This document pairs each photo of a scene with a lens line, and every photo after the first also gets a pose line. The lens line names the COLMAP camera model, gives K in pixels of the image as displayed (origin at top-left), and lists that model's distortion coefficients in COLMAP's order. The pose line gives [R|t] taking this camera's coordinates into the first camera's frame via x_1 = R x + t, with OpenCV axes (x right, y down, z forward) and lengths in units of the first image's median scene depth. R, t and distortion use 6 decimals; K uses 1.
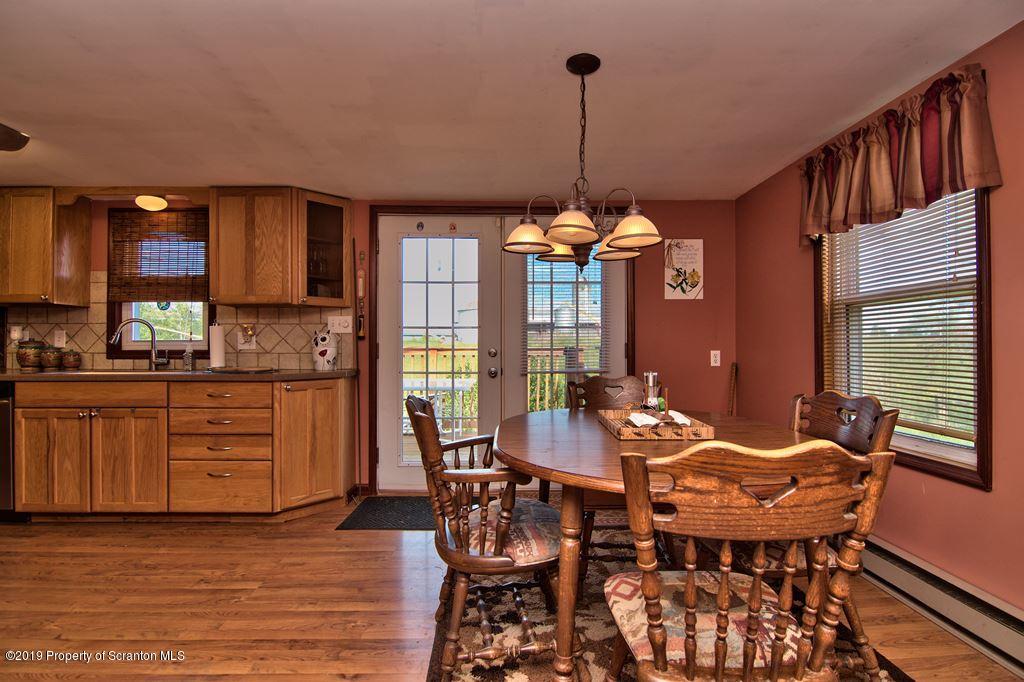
lens RADIAL K [[502.9, 0, 514.9], [0, 502.9, 341.7], [0, 0, 1]] dist [-0.023886, -0.001408]
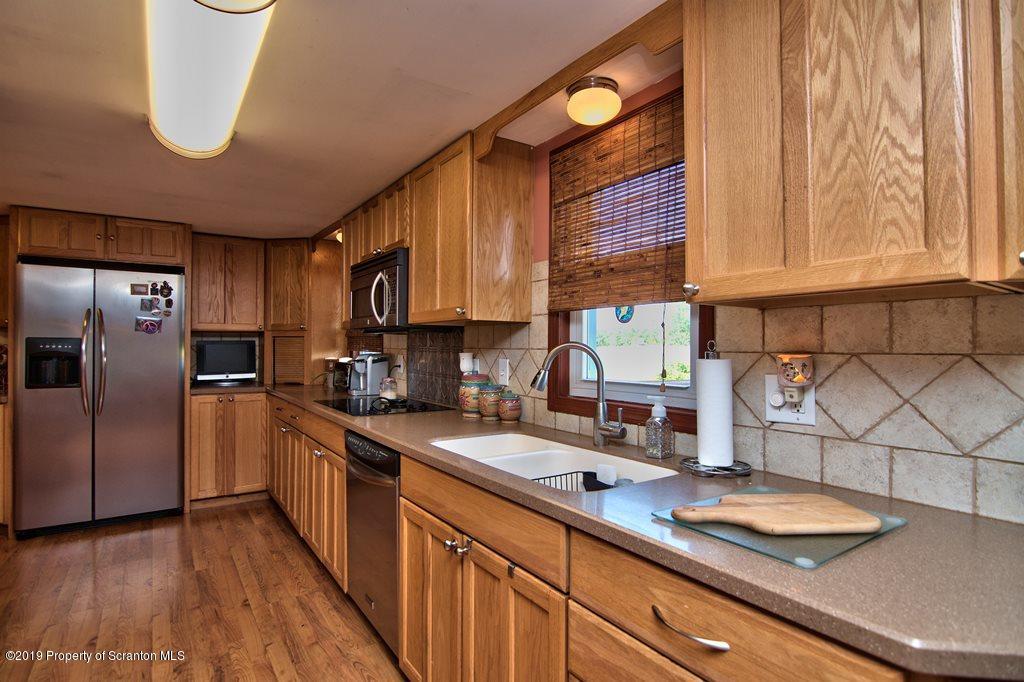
lens RADIAL K [[514.5, 0, 517.1], [0, 514.5, 344.1], [0, 0, 1]] dist [-0.022866, -0.000856]
pose [[0.549340, -0.003887, -0.835590, -0.344743], [0.001557, 0.999992, -0.003628, -0.041556], [0.835597, 0.000692, 0.549342, 0.647665]]
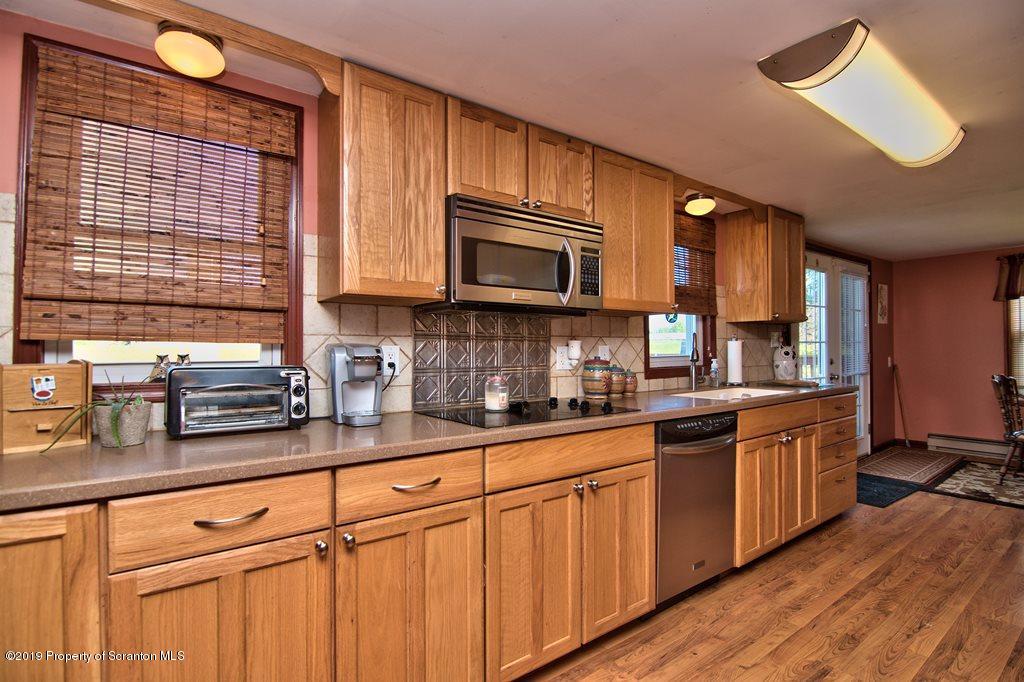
lens RADIAL K [[491.3, 0, 513.5], [0, 491.3, 343.3], [0, 0, 1]] dist [-0.005996, -0.009175]
pose [[0.821940, -0.001602, 0.569572, -1.517541], [0.002139, 0.999998, -0.000273, -0.027637], [-0.569570, 0.001442, 0.821941, 0.445941]]
